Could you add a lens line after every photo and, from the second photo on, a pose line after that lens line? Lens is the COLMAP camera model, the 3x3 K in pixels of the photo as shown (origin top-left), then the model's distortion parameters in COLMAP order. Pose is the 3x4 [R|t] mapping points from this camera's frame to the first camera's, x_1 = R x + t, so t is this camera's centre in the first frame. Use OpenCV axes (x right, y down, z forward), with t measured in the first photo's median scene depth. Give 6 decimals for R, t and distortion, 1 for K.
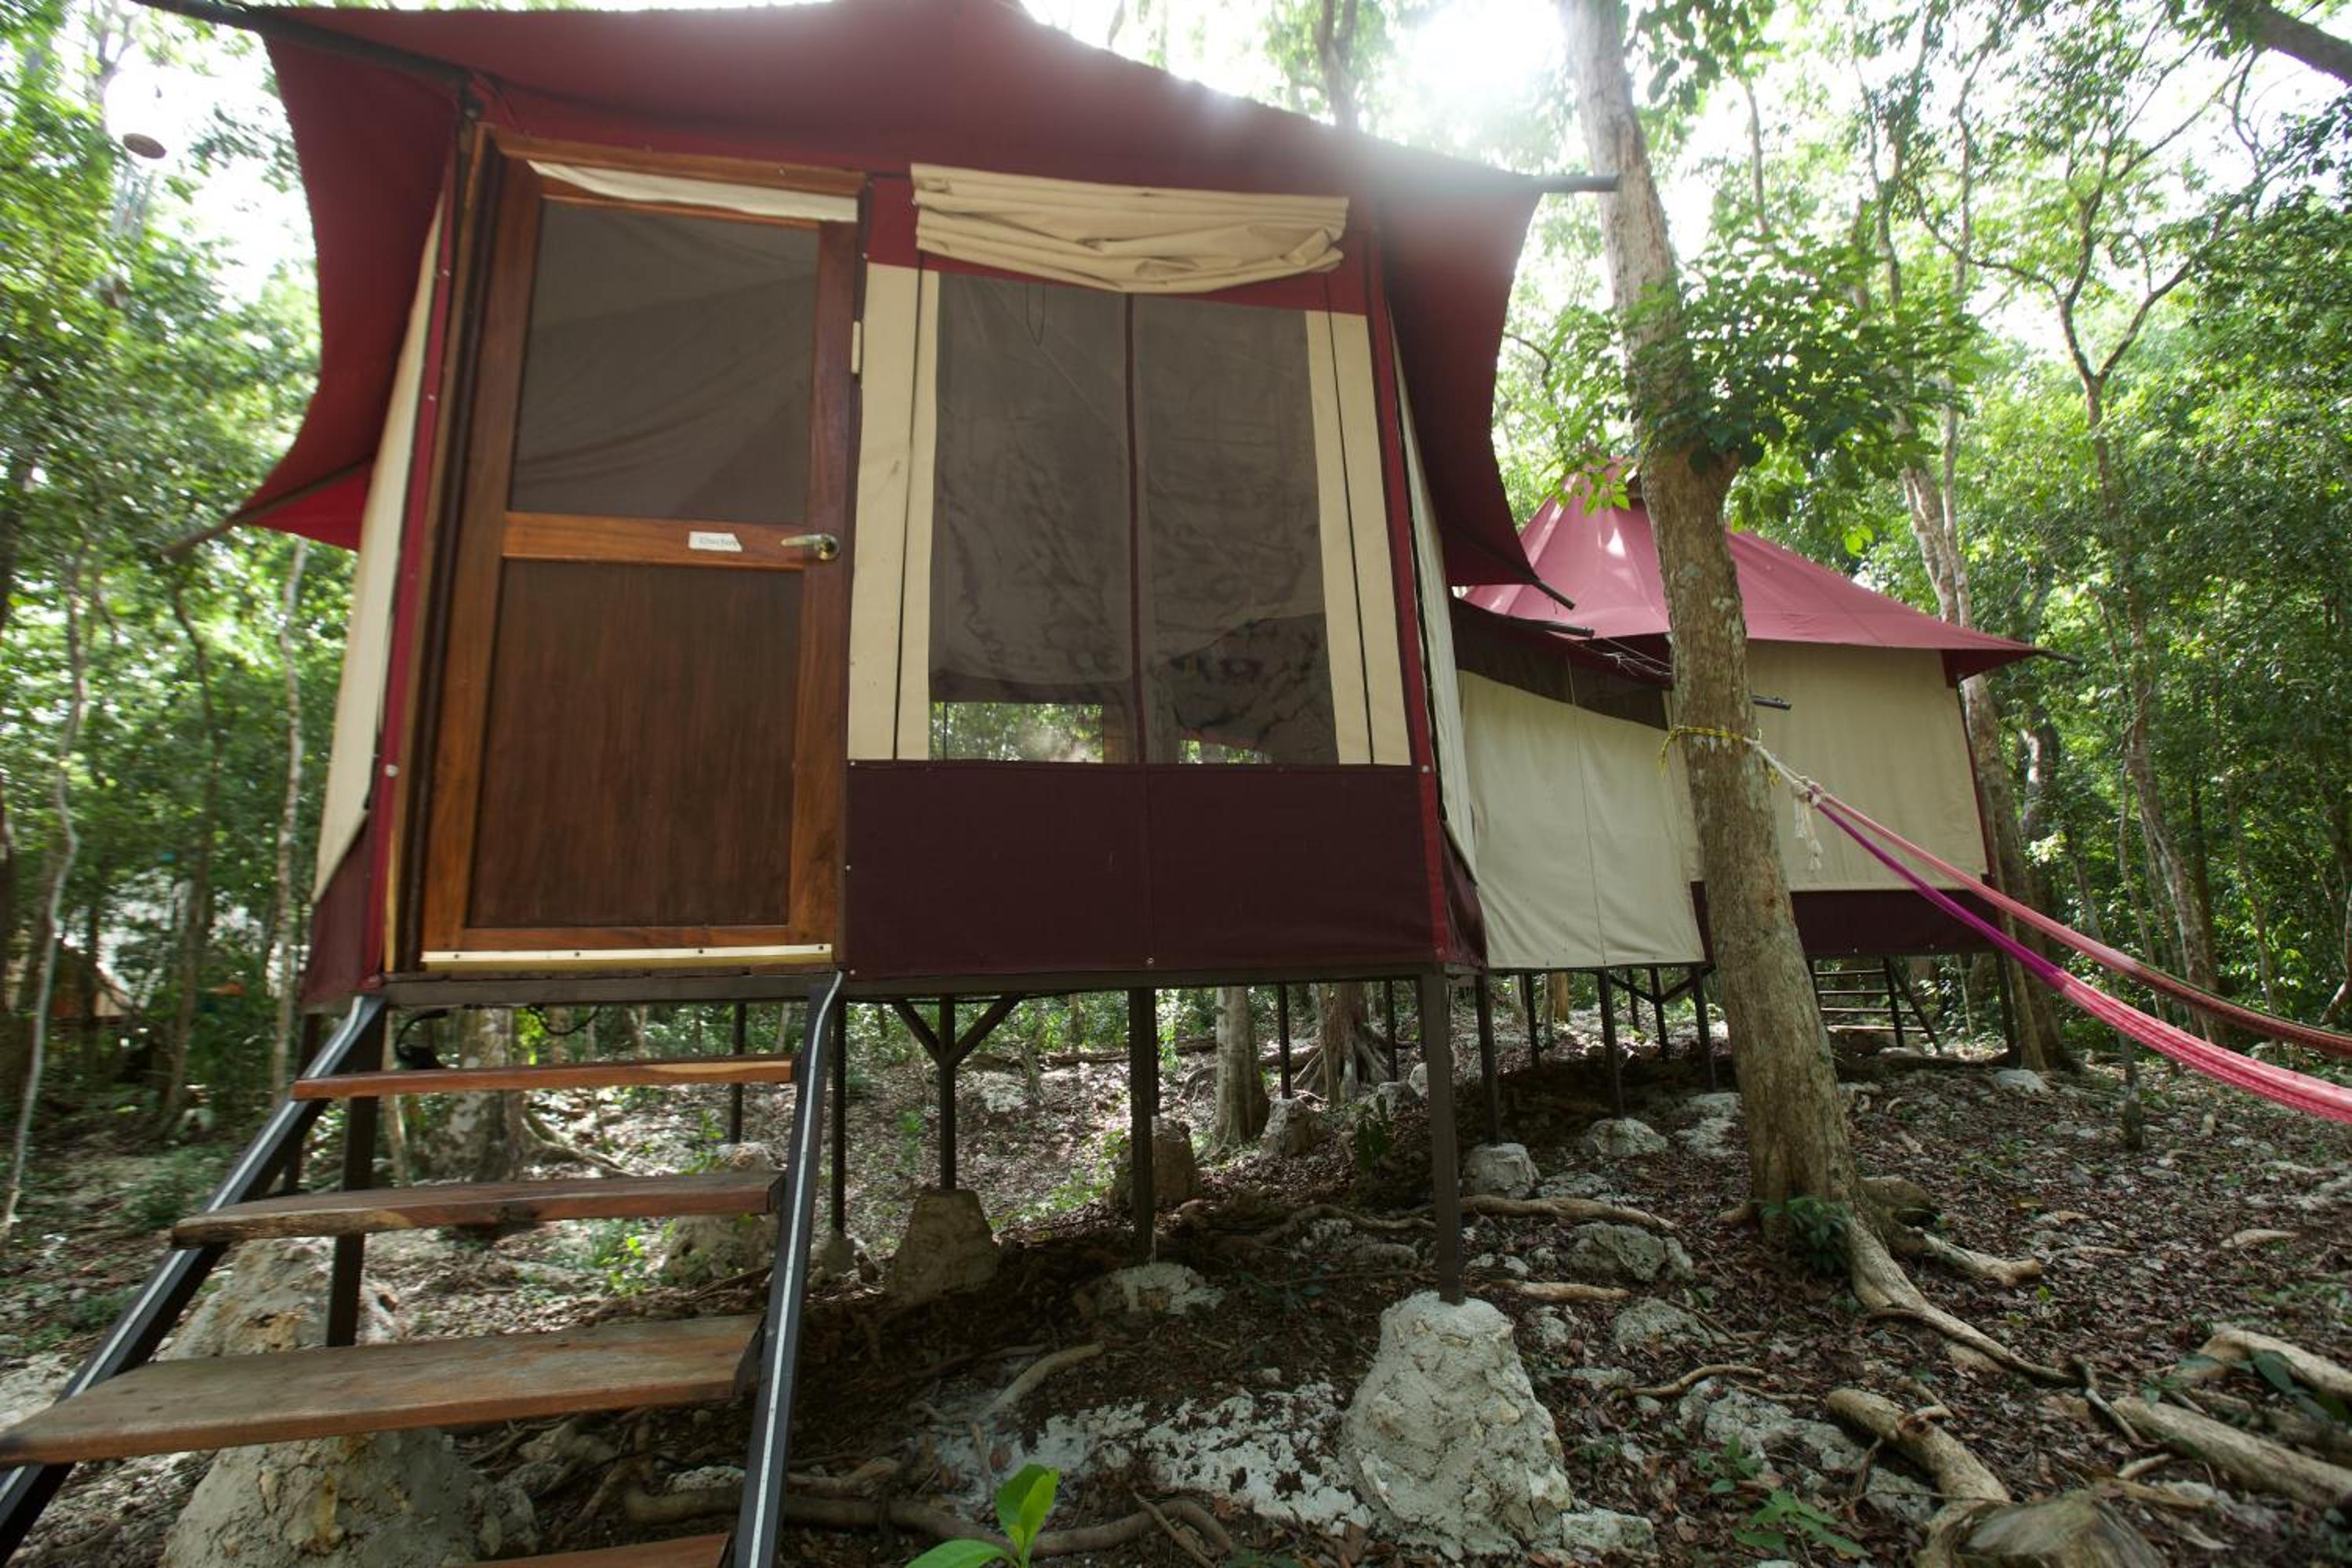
lens RADIAL K [[1054.3, 0, 1166.4], [0, 1054.3, 768.7], [0, 0, 1]] dist [-0.042662, 0.011973]
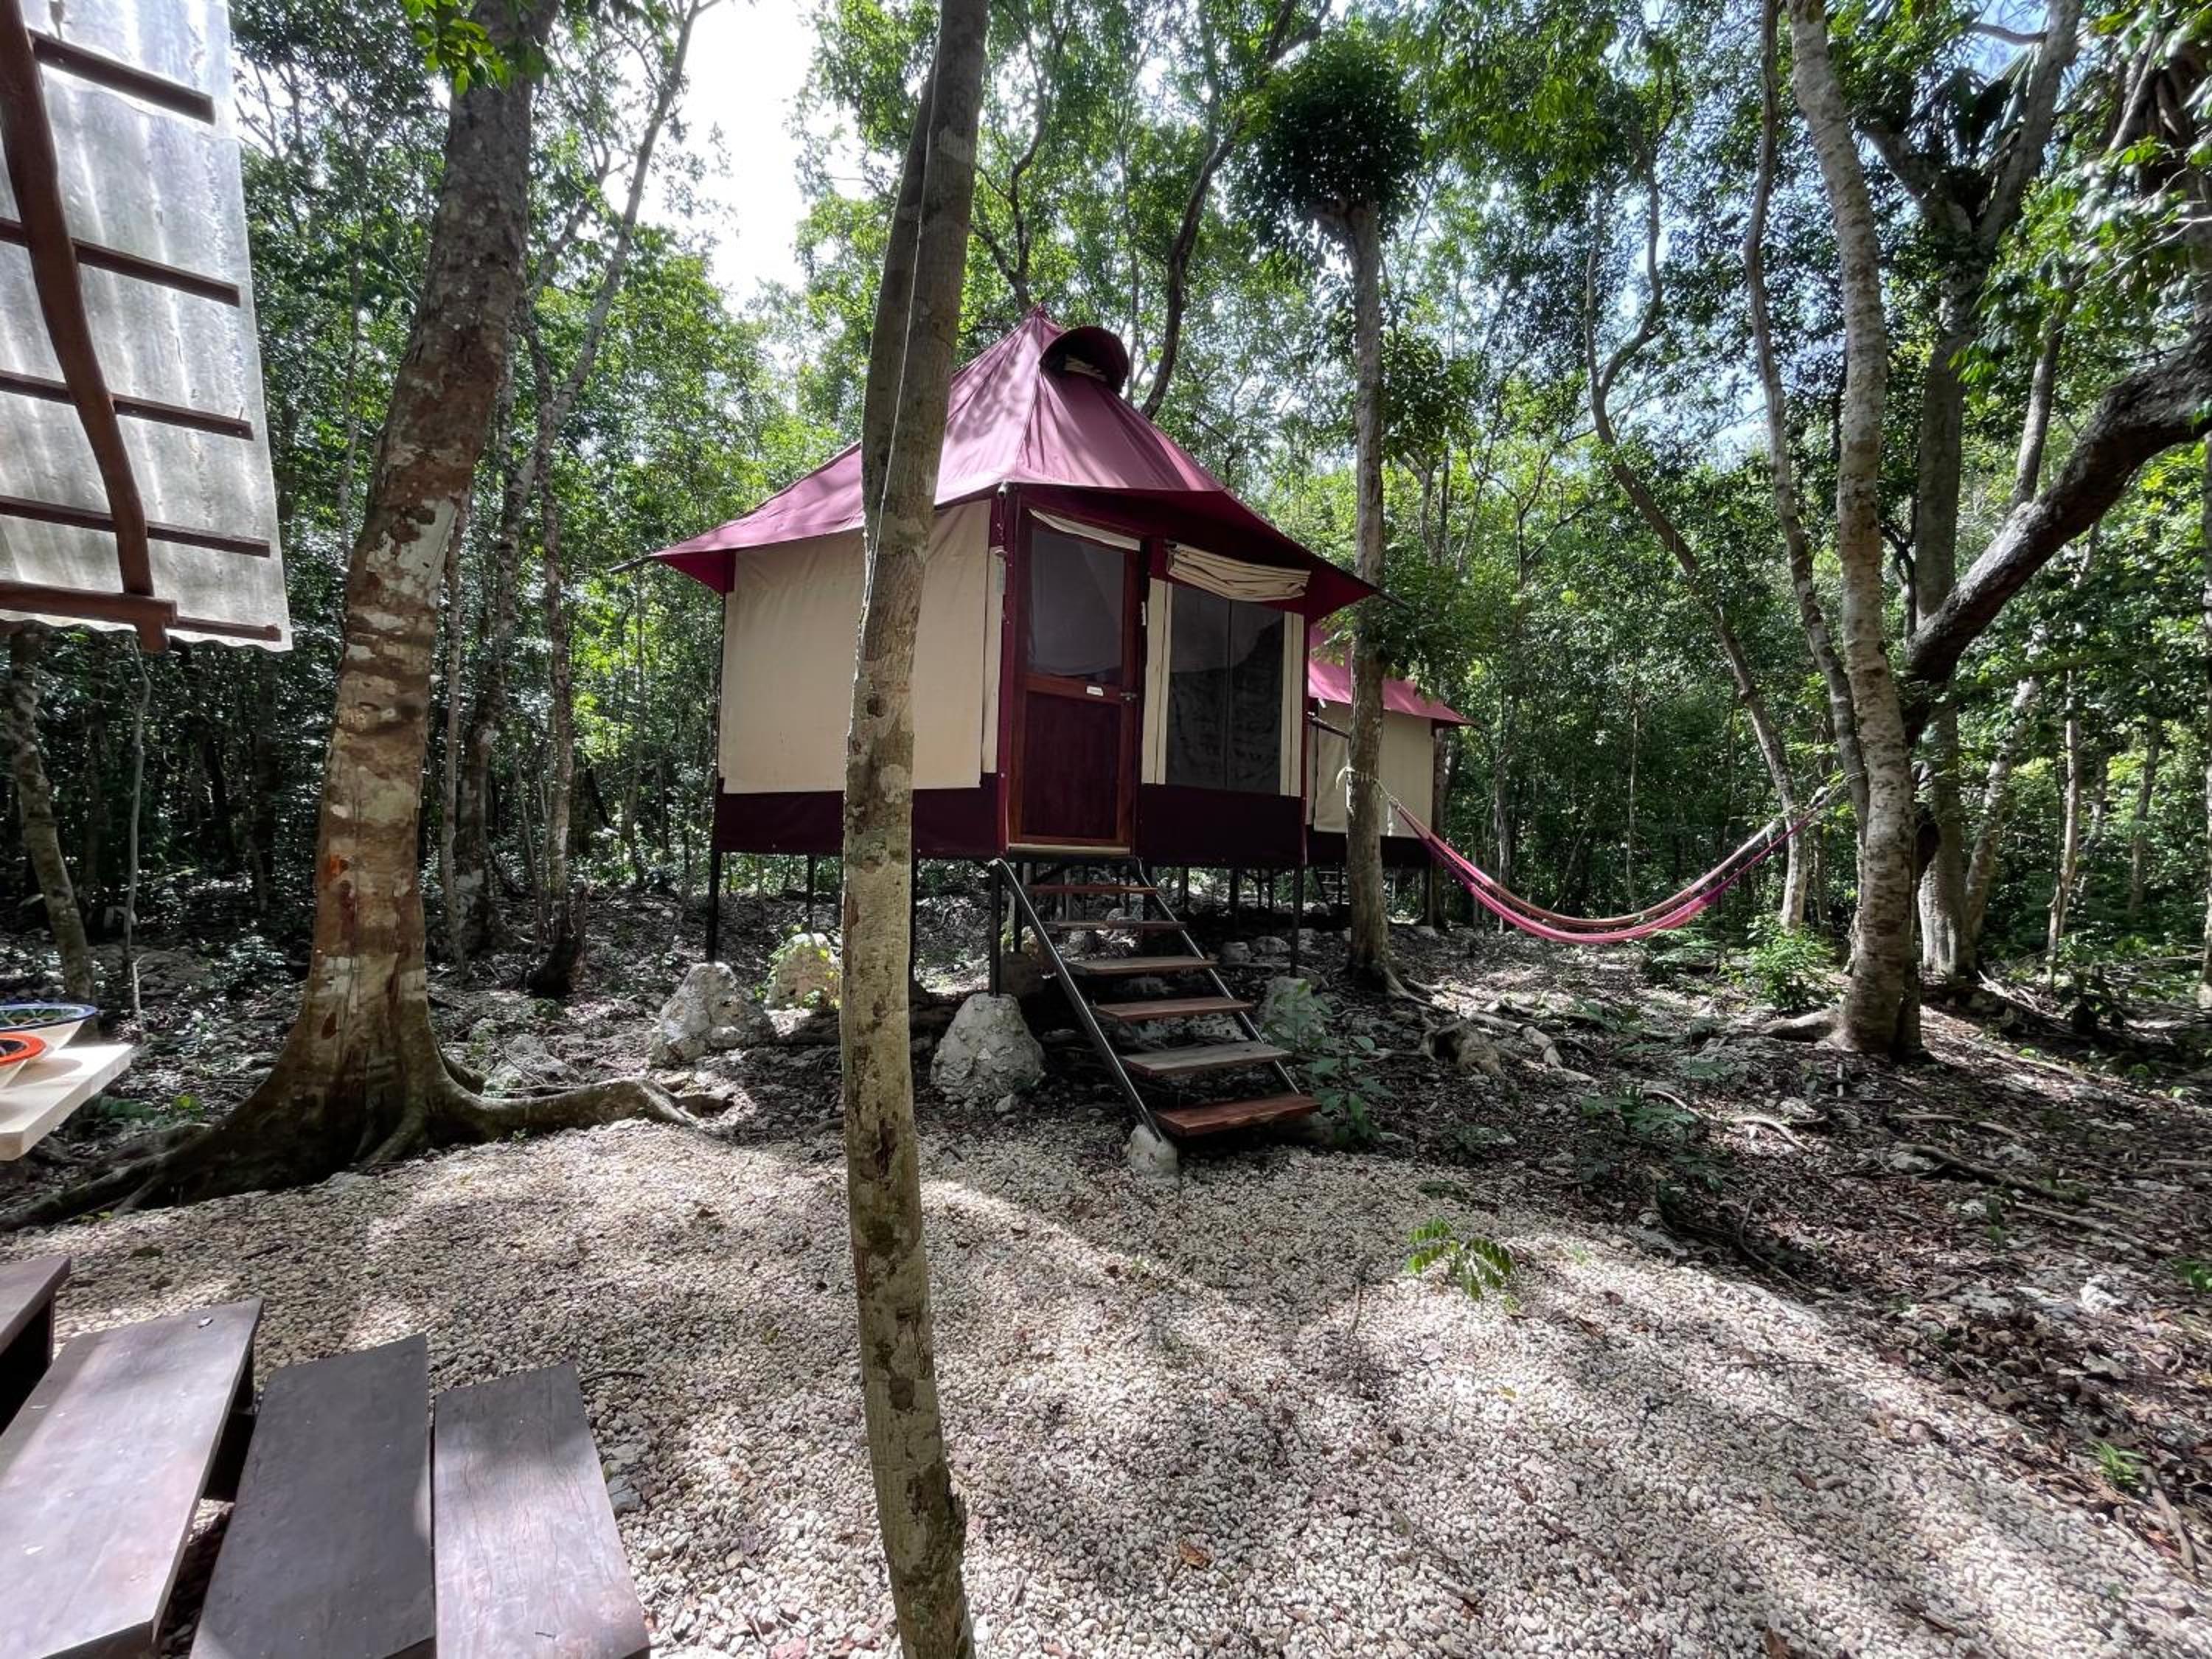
lens RADIAL K [[909.4, 0, 1100.8], [0, 909.4, 818.9], [0, 0, 1]] dist [-0.006715, 0.004446]
pose [[0.929289, 0.081912, 0.360155, -1.175762], [-0.141964, 0.979408, 0.143549, -0.226048], [-0.340980, -0.184528, 0.921782, -1.099350]]
